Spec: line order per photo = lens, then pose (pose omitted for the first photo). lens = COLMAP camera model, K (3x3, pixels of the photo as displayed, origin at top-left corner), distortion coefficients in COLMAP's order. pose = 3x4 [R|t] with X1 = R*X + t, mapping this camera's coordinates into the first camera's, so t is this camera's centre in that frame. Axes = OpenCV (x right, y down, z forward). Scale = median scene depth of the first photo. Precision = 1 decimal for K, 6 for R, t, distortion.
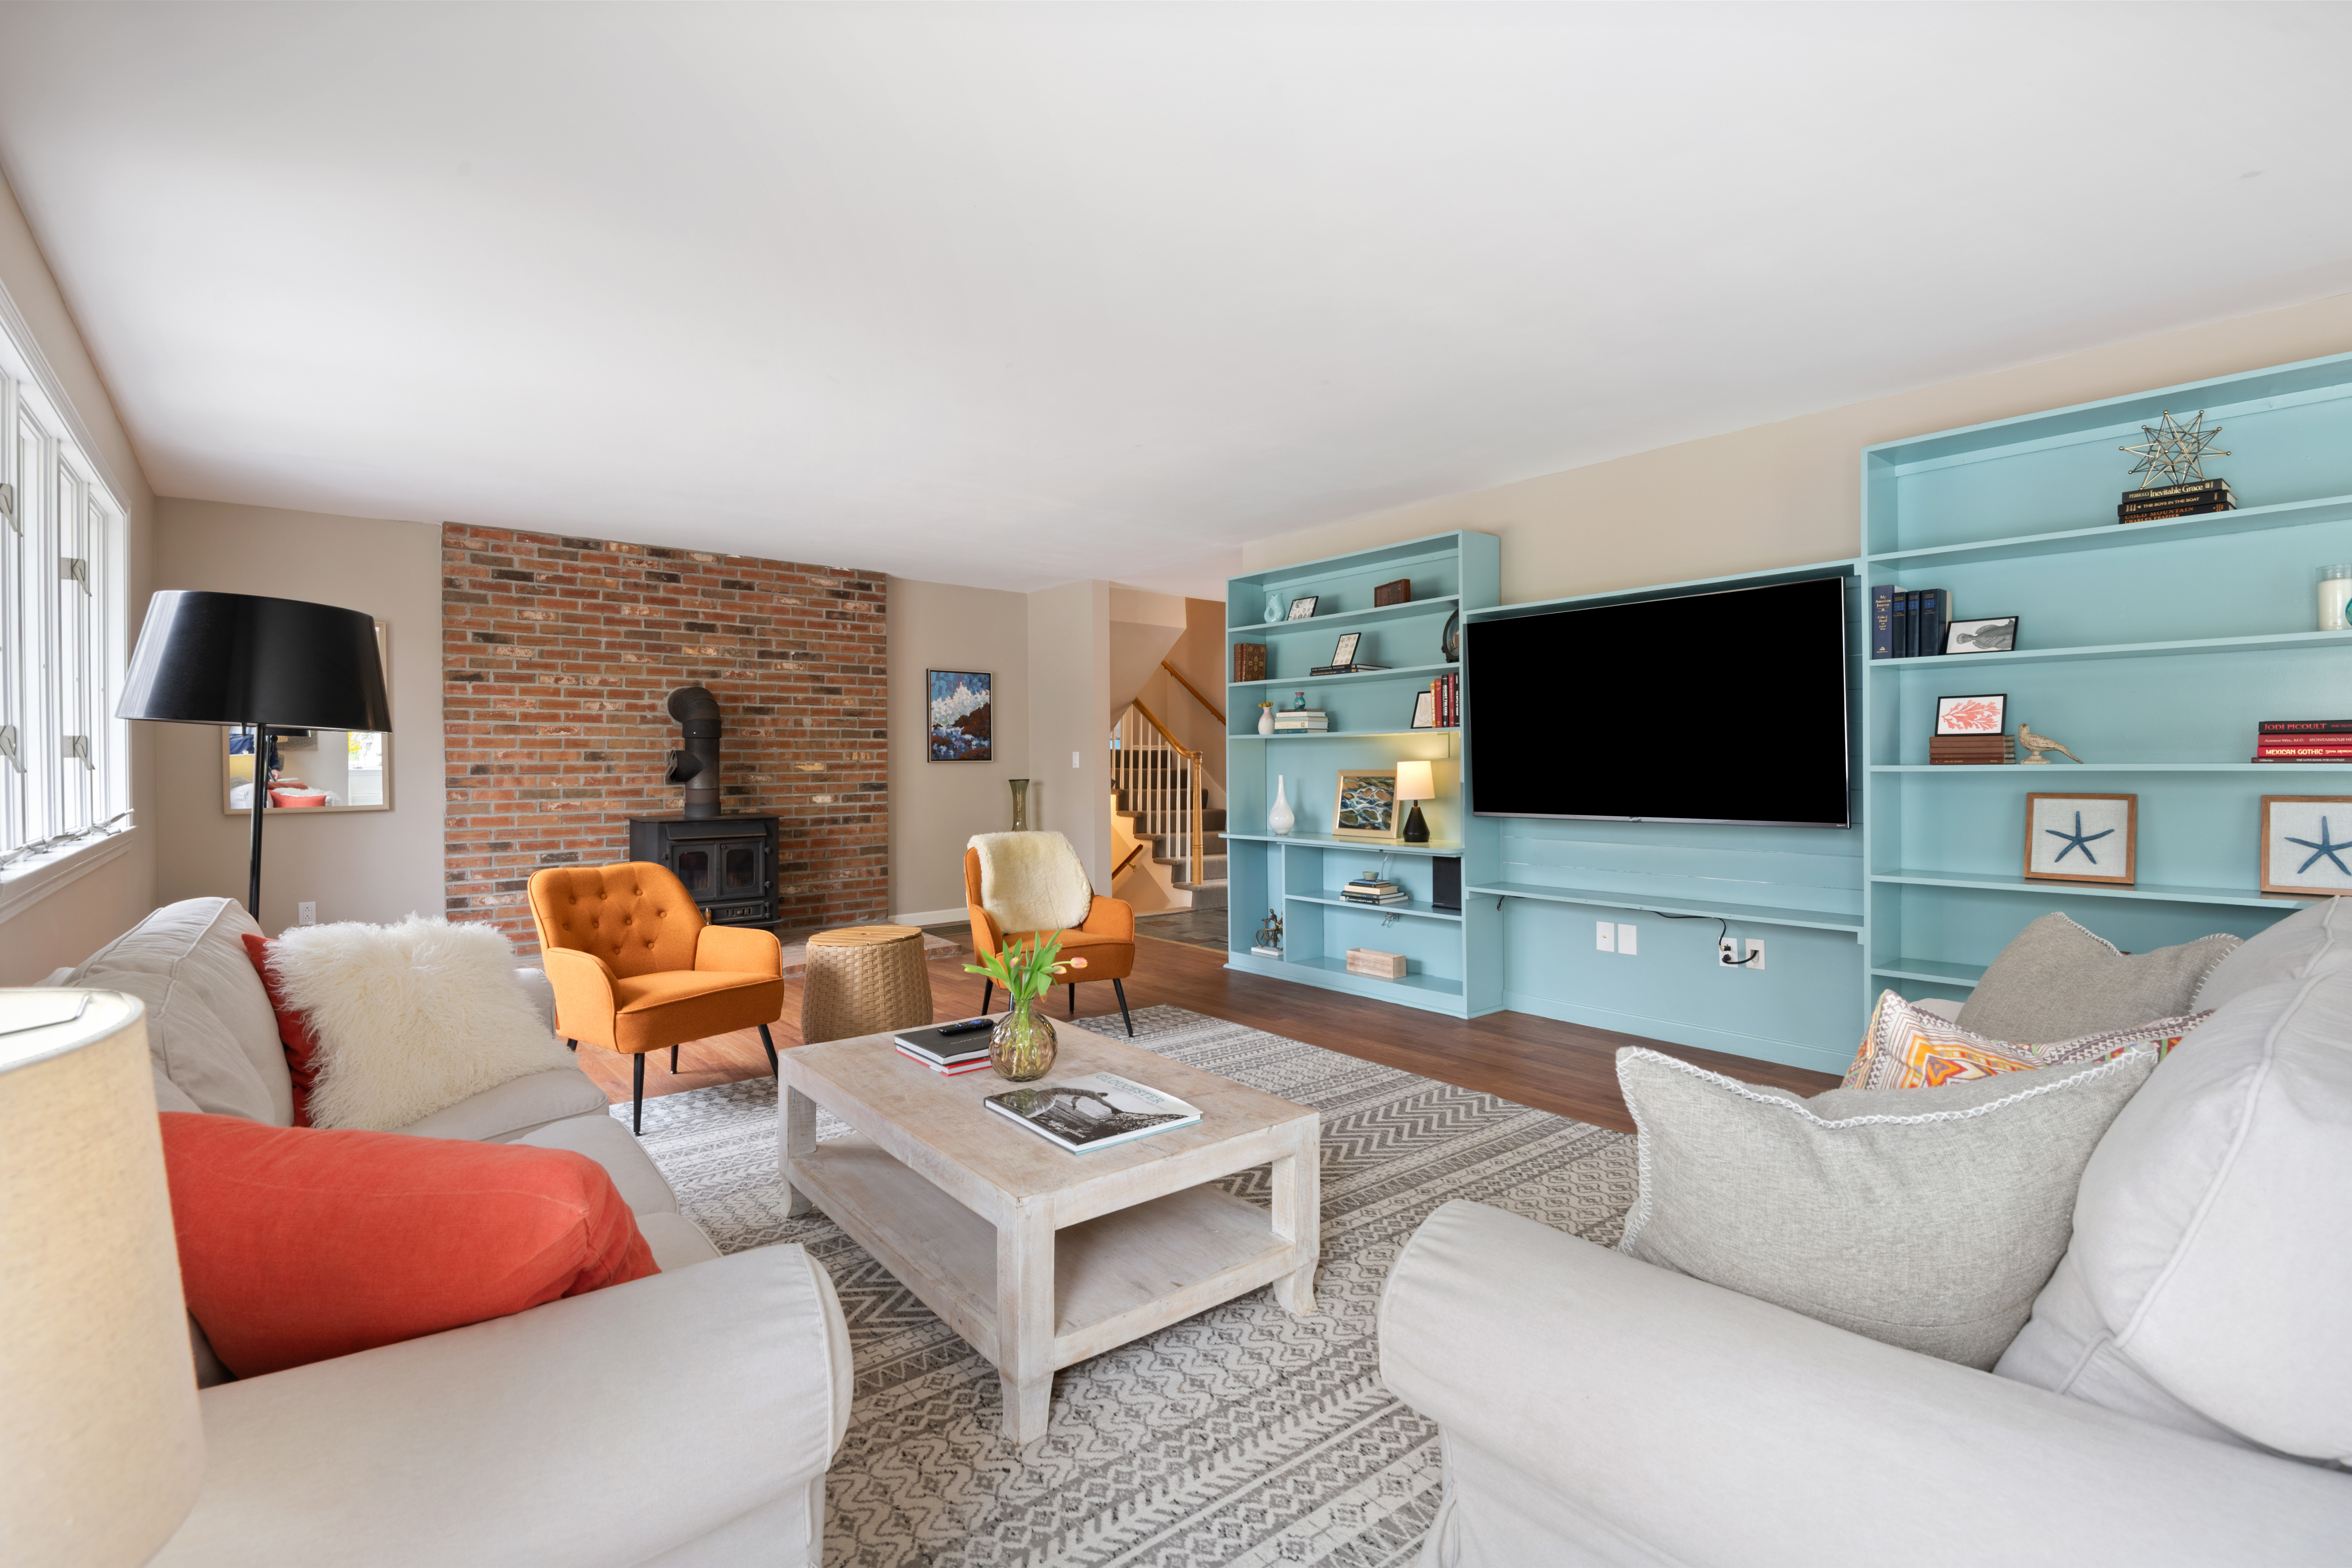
lens RADIAL K [[1077.0, 0, 1180.7], [0, 1077.0, 771.5], [0, 0, 1]] dist [-0.003401, -0.000824]
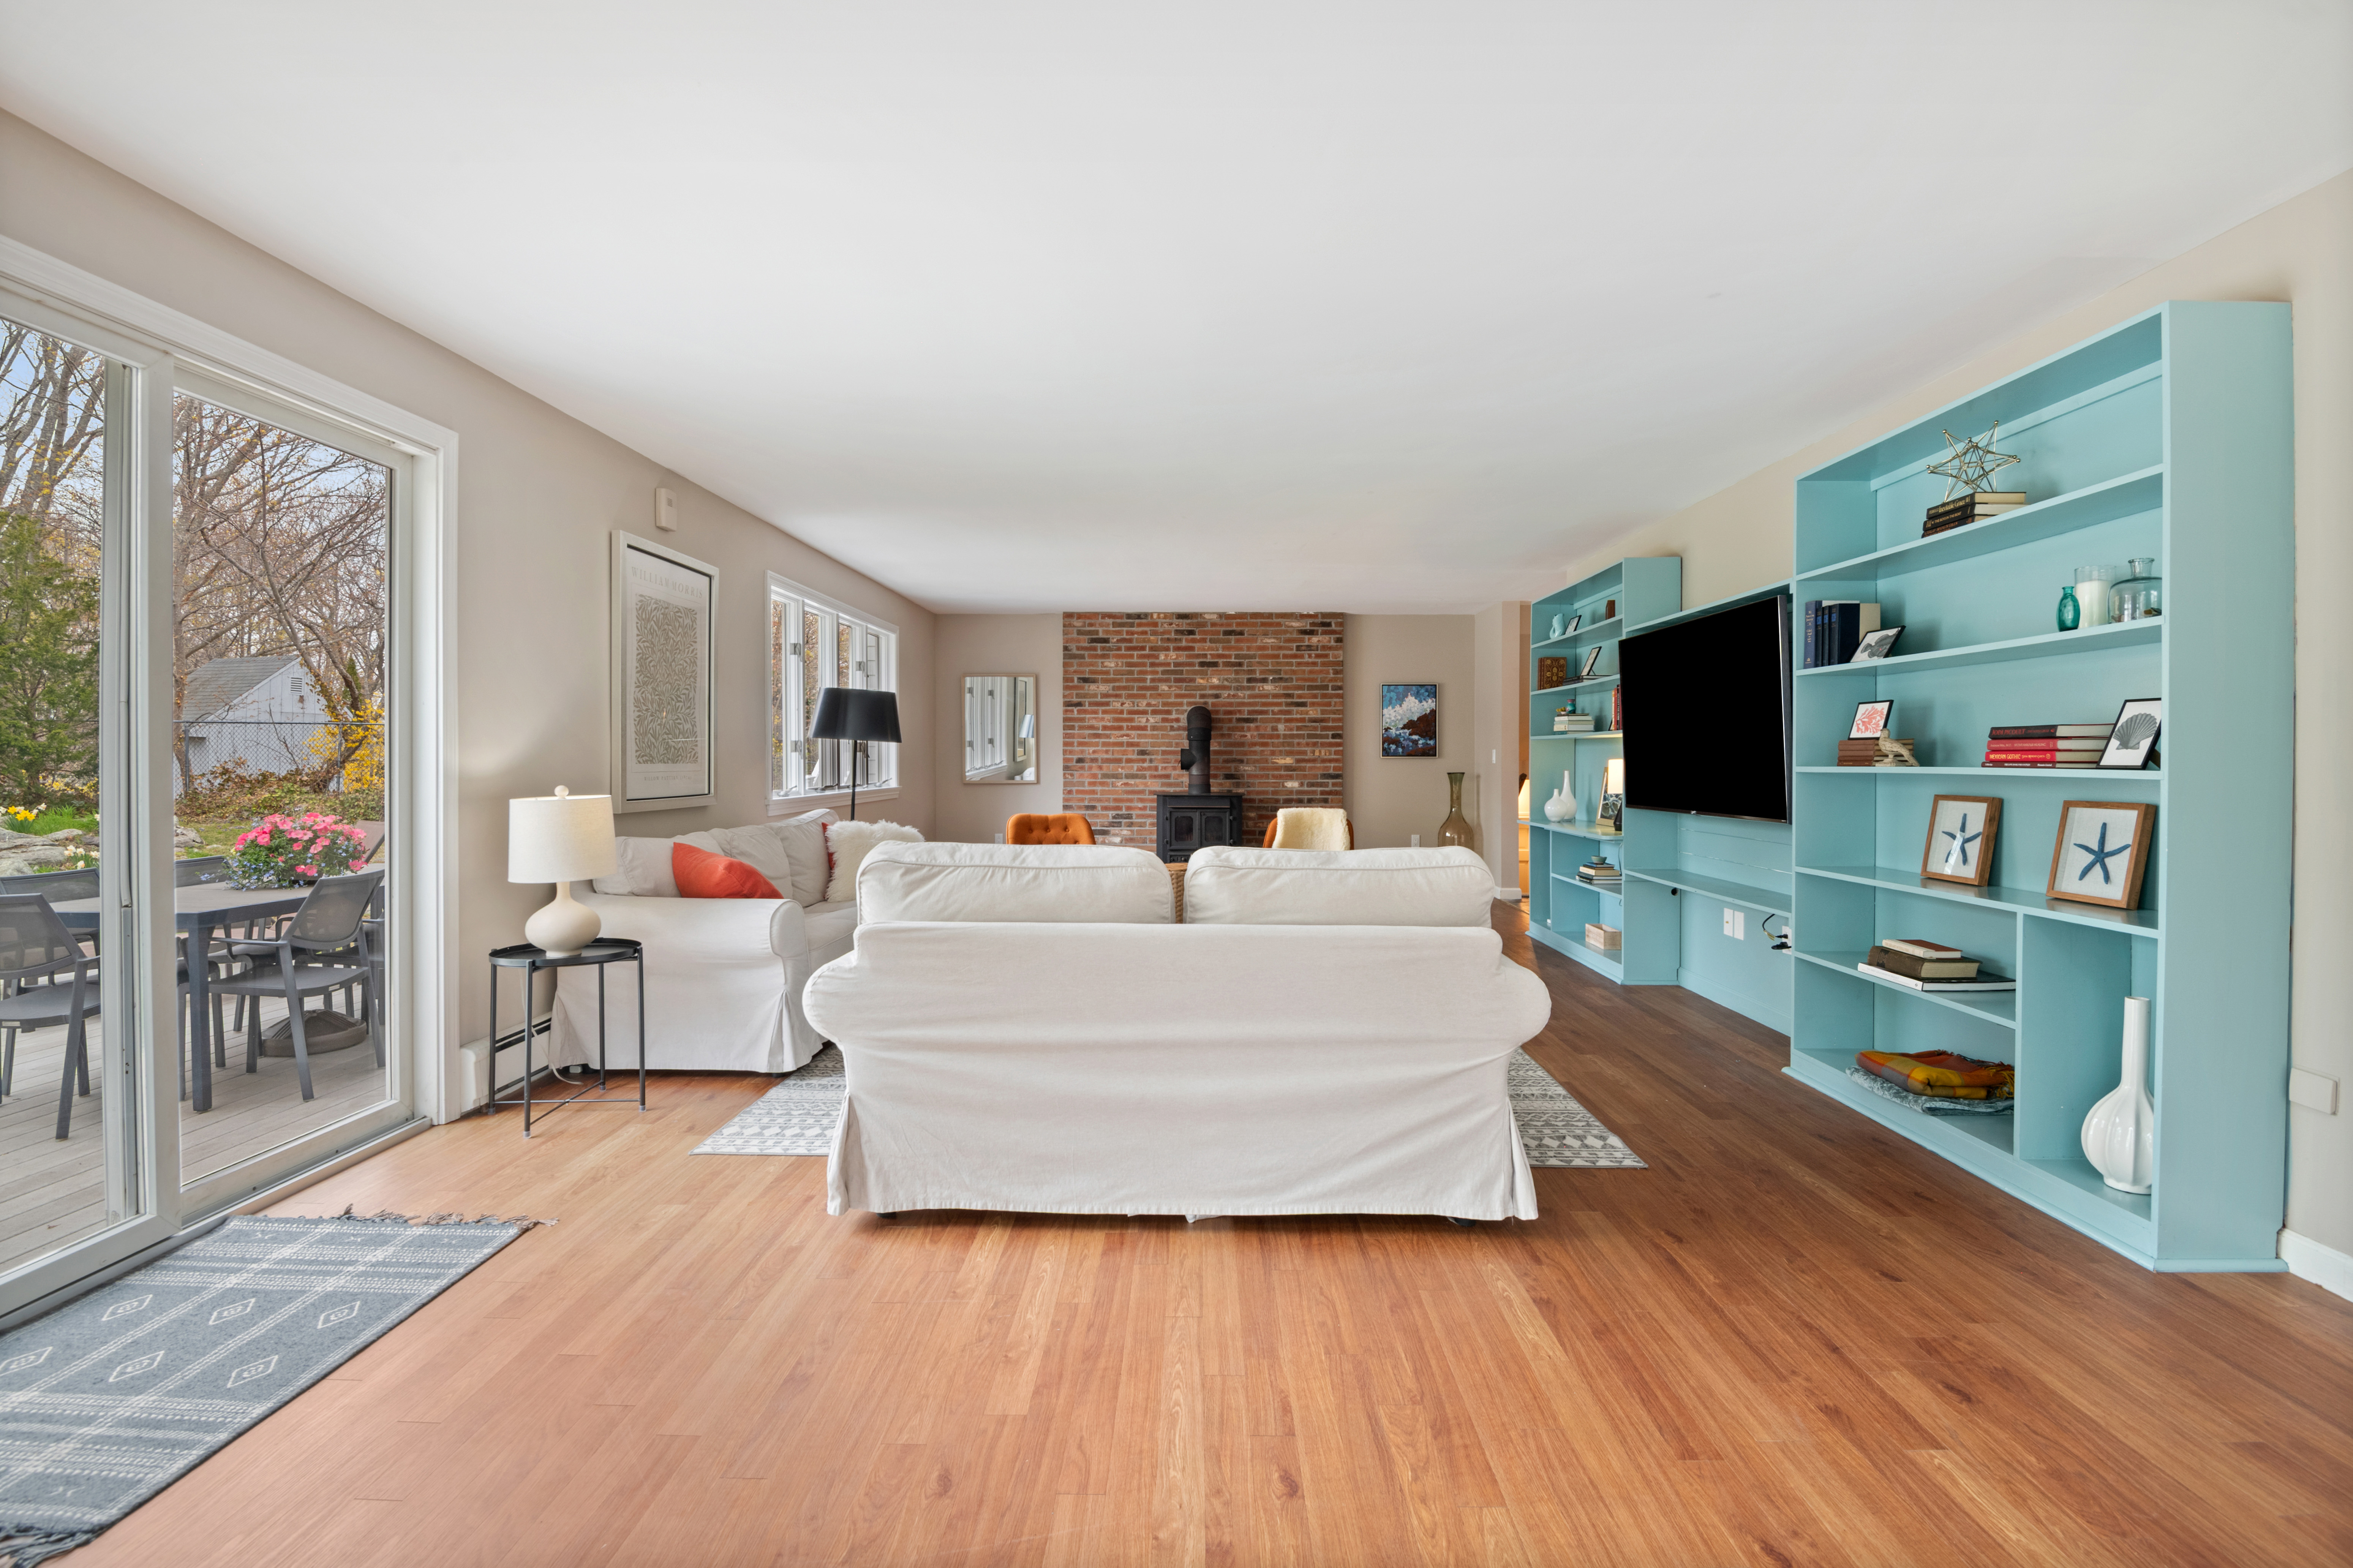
lens RADIAL K [[1077.4, 0, 1165.7], [0, 1077.4, 776.5], [0, 0, 1]] dist [-0.003401, -0.000824]
pose [[0.748162, 0.018365, -0.663261, 0.507090], [-0.011547, 0.999826, 0.014659, -0.002271], [0.663415, -0.003309, 0.748244, -0.139585]]
